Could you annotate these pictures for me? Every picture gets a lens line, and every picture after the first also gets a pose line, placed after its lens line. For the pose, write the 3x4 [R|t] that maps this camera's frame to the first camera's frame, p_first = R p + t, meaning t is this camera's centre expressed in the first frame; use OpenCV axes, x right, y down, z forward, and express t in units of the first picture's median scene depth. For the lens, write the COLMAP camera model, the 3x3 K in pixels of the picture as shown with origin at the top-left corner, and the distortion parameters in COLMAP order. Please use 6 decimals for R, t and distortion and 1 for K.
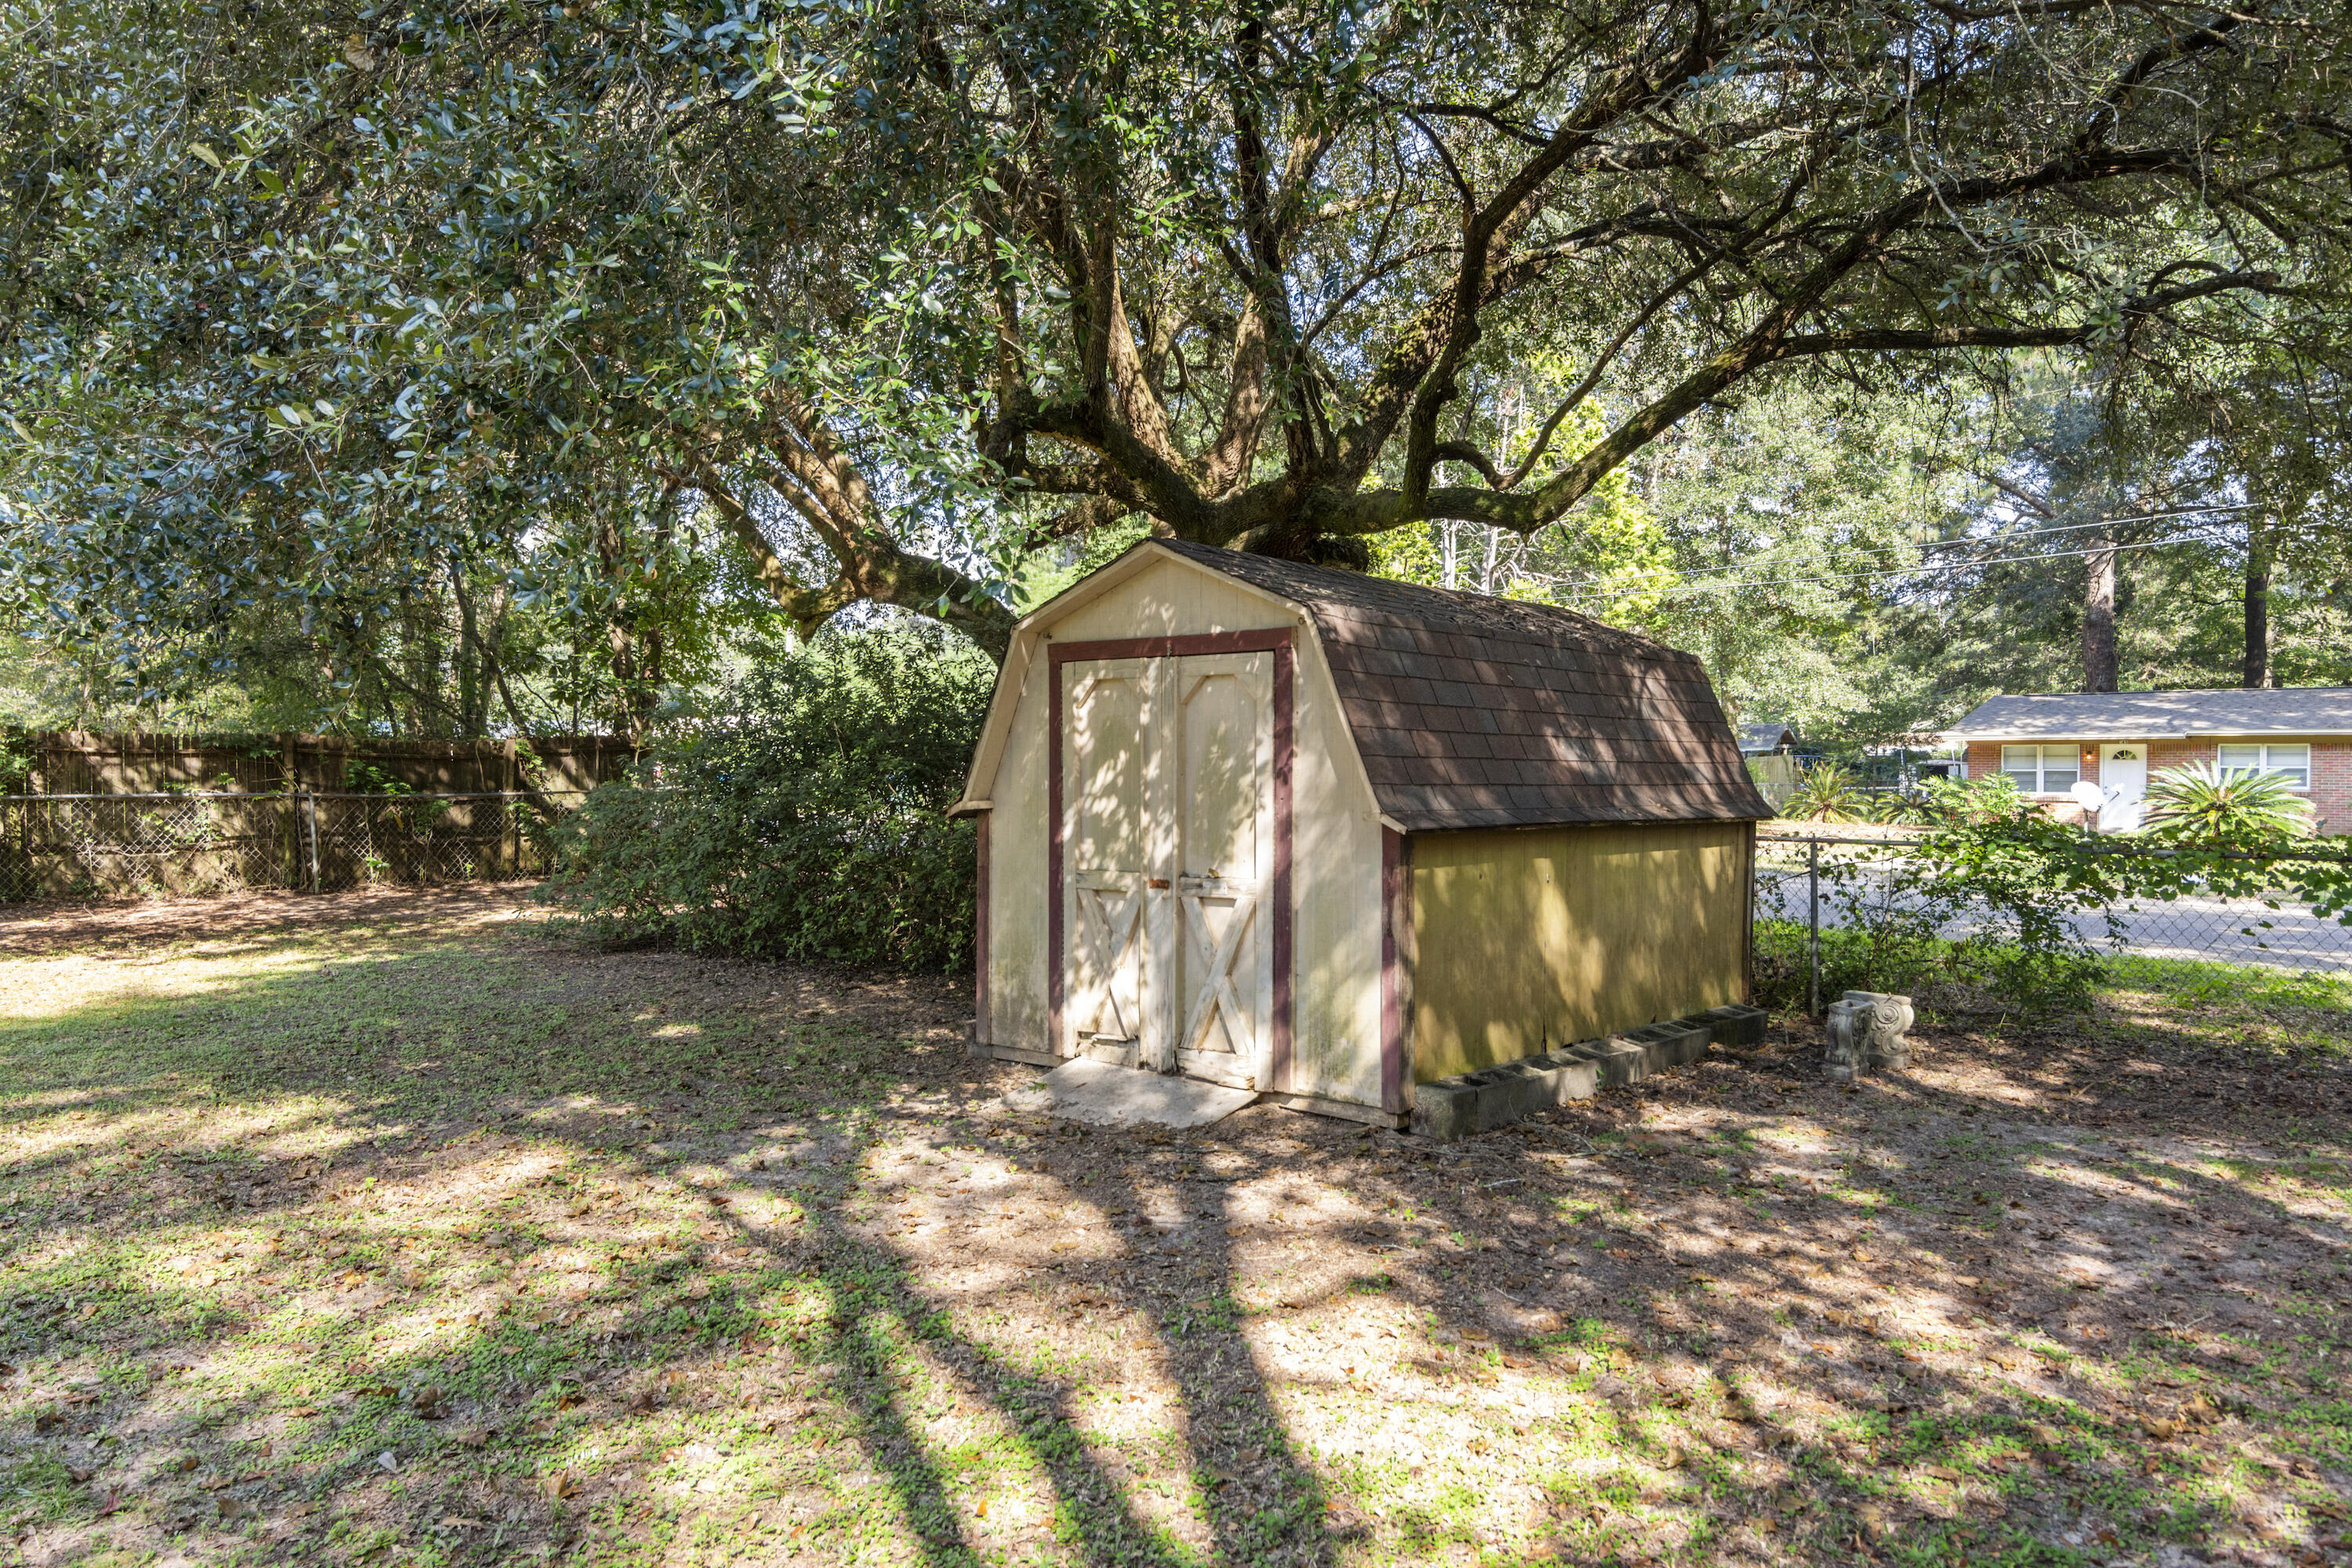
lens RADIAL K [[1580.8, 0, 1176.0], [0, 1580.8, 784.0], [0, 0, 1]] dist [-0.006520, 0.001378]
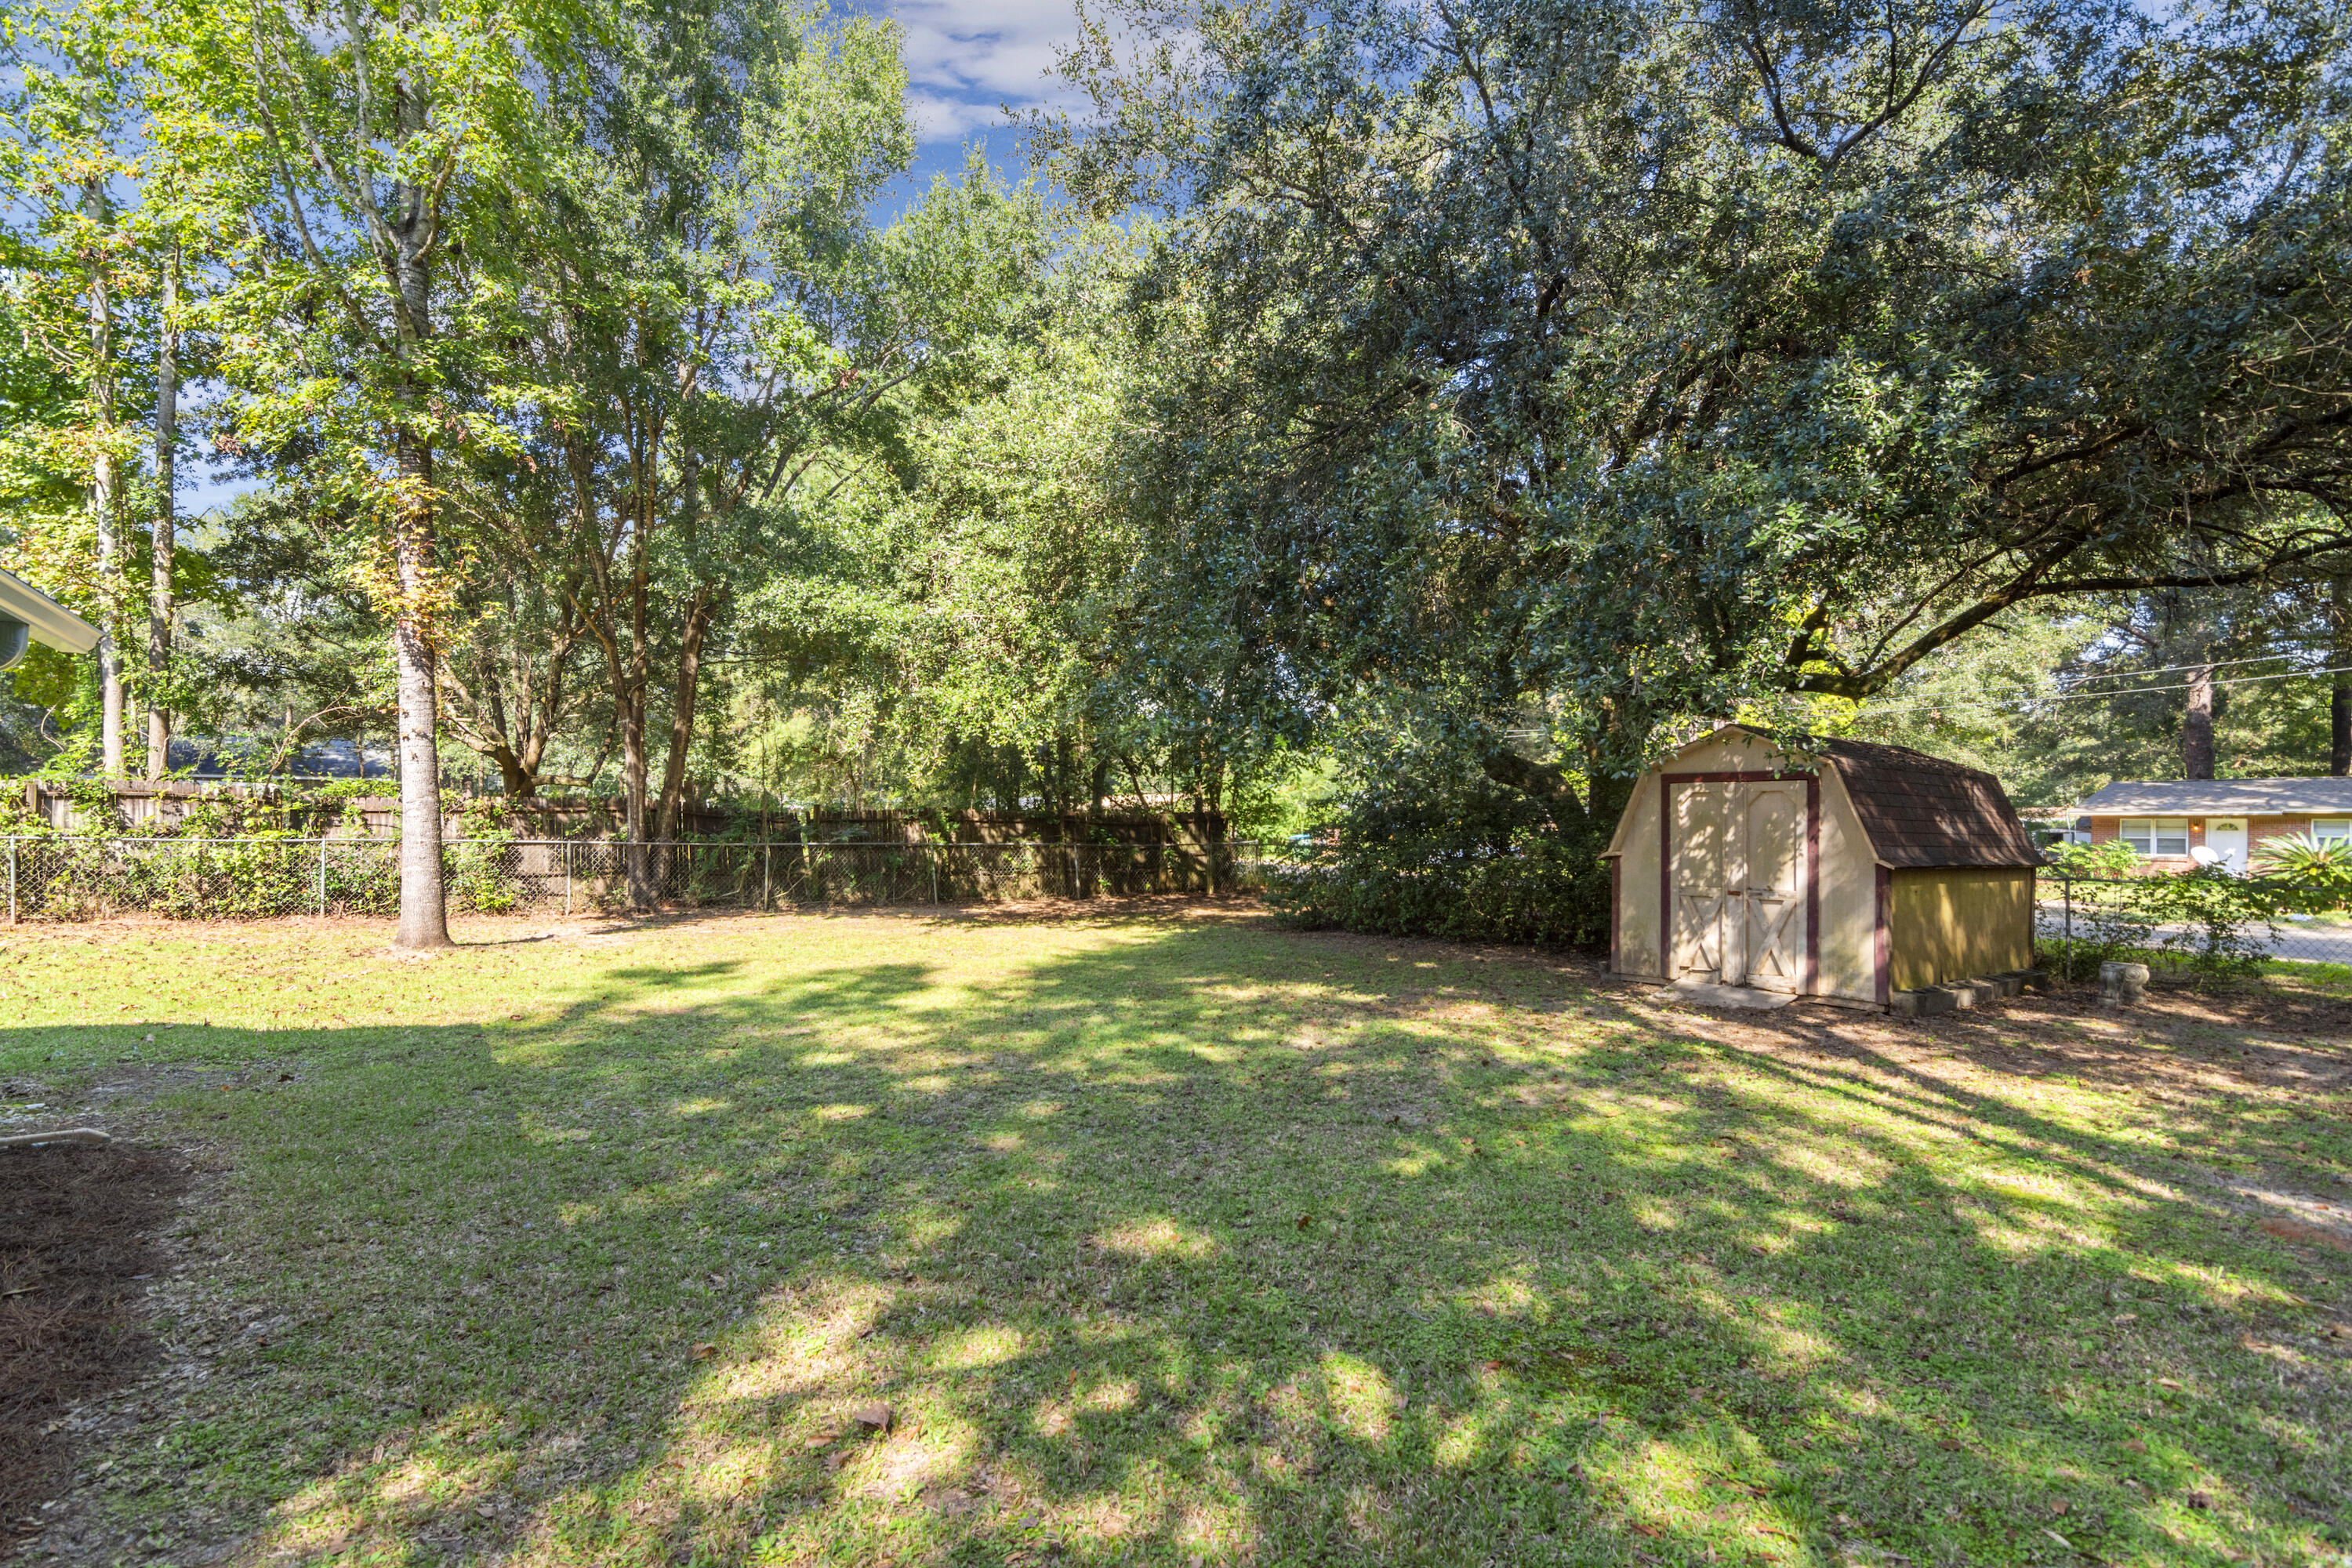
lens RADIAL K [[1116.2, 0, 1177.8], [0, 1116.2, 822.1], [0, 0, 1]] dist [-0.000125, -0.000294]
pose [[0.979543, 0.005106, -0.201172, -0.265249], [-0.008527, 0.999833, -0.016144, 0.001408], [0.201056, 0.017529, 0.979423, -0.346484]]
